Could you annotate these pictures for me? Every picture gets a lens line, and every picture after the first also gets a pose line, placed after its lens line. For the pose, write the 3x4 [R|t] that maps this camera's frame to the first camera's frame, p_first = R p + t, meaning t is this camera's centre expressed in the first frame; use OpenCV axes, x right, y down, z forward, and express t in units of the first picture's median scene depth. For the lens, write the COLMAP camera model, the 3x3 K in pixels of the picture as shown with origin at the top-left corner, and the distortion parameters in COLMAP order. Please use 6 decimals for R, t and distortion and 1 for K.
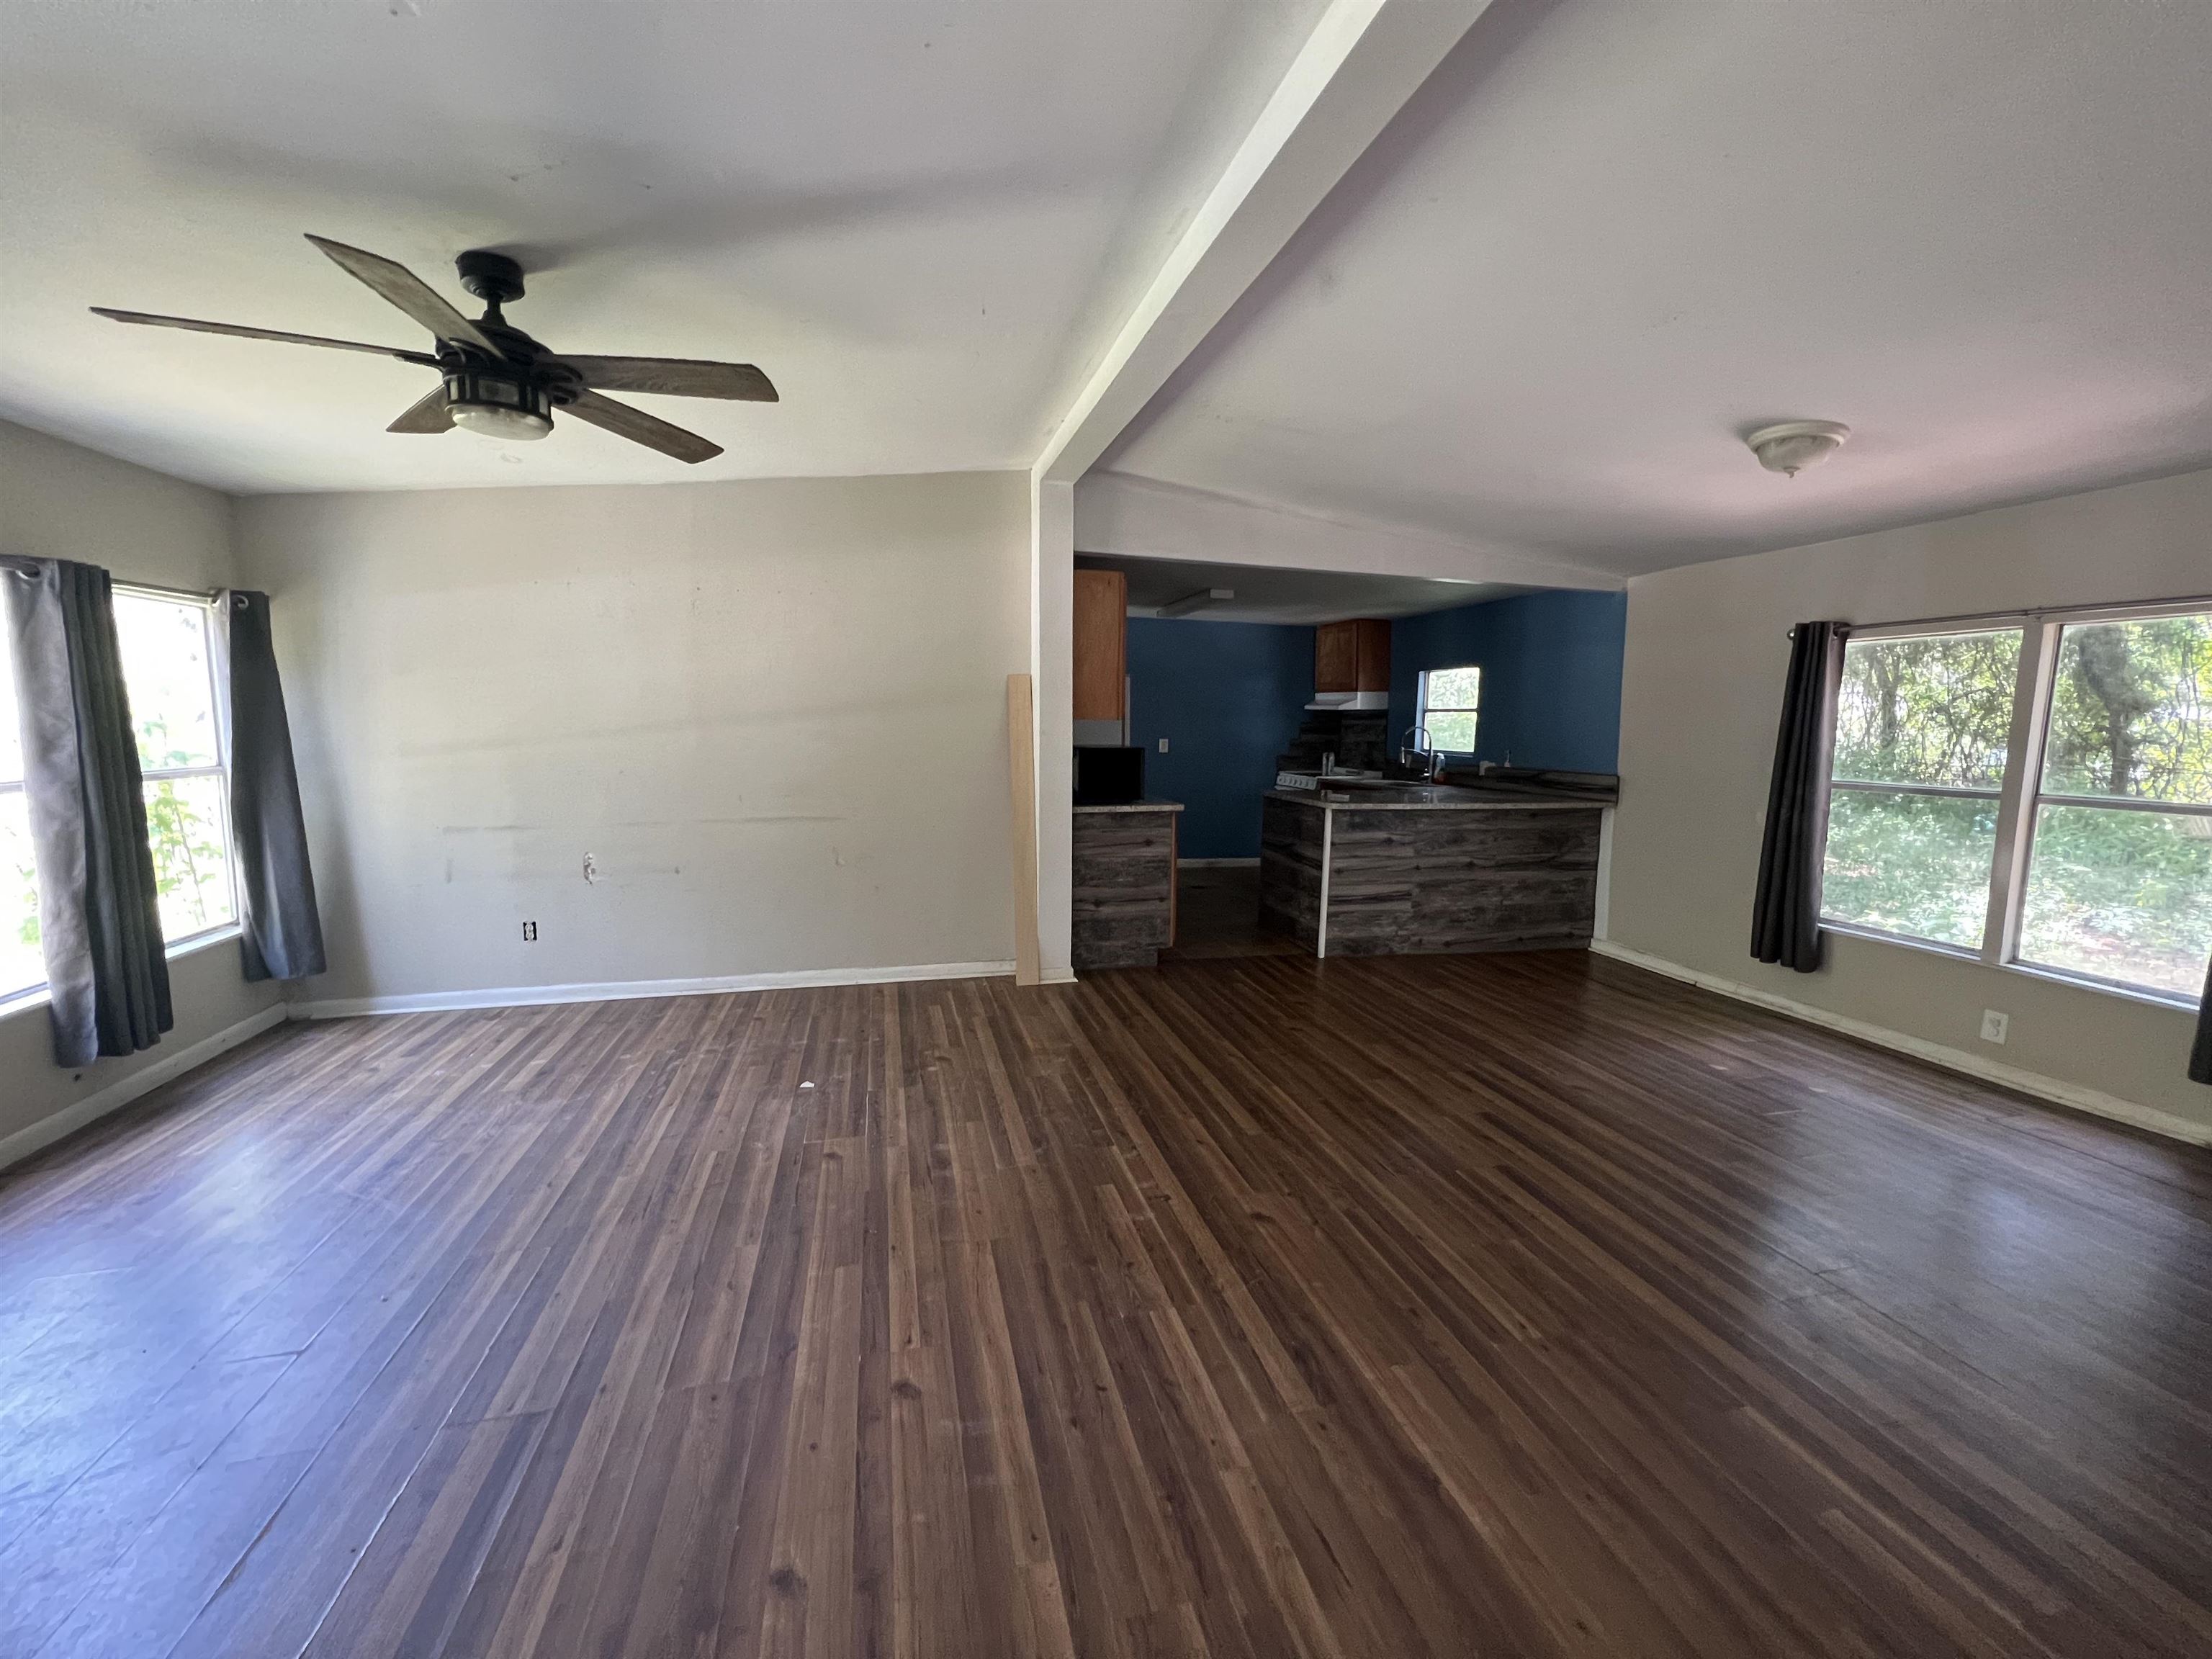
lens RADIAL K [[888.2, 0, 1106.0], [0, 888.2, 829.5], [0, 0, 1]] dist [0.002313, 0.000156]
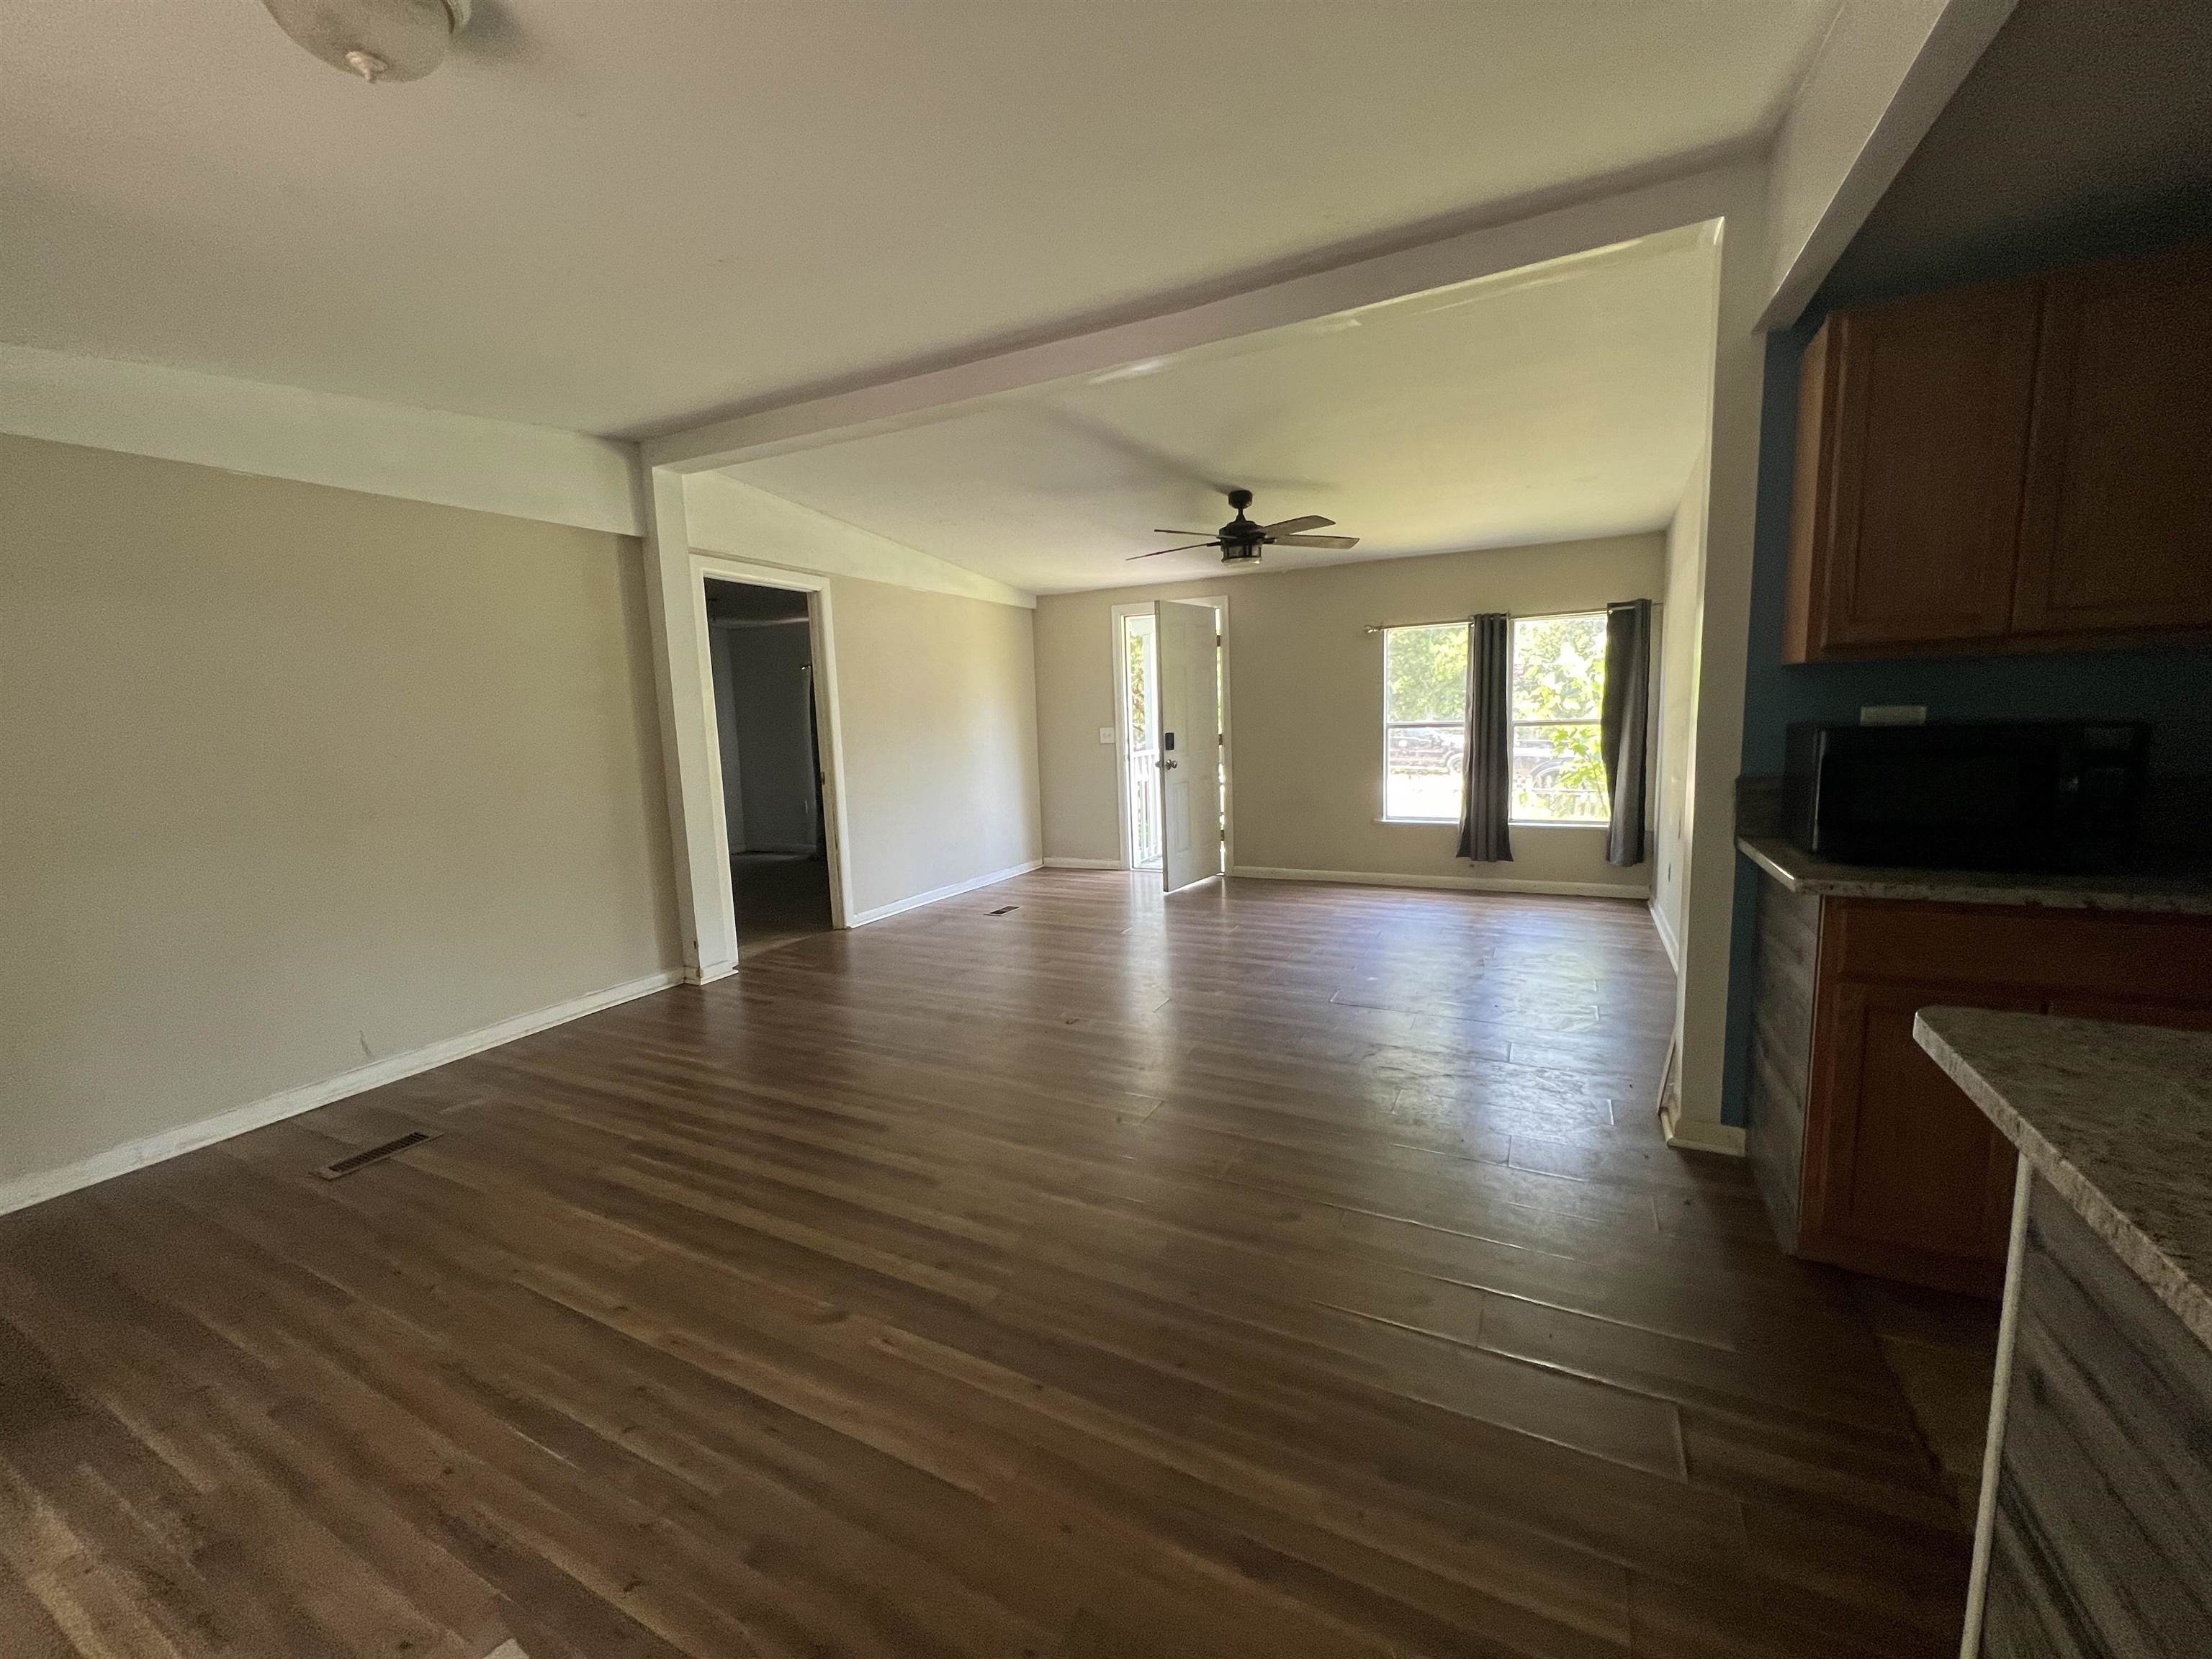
lens RADIAL K [[888.2, 0, 1106.0], [0, 888.2, 829.5], [0, 0, 1]] dist [0.002313, 0.000156]
pose [[-0.656730, 0.110252, -0.746023, 0.414924], [-0.066999, 0.976813, 0.203339, -0.076501], [0.751144, 0.183521, -0.634115, 0.735605]]
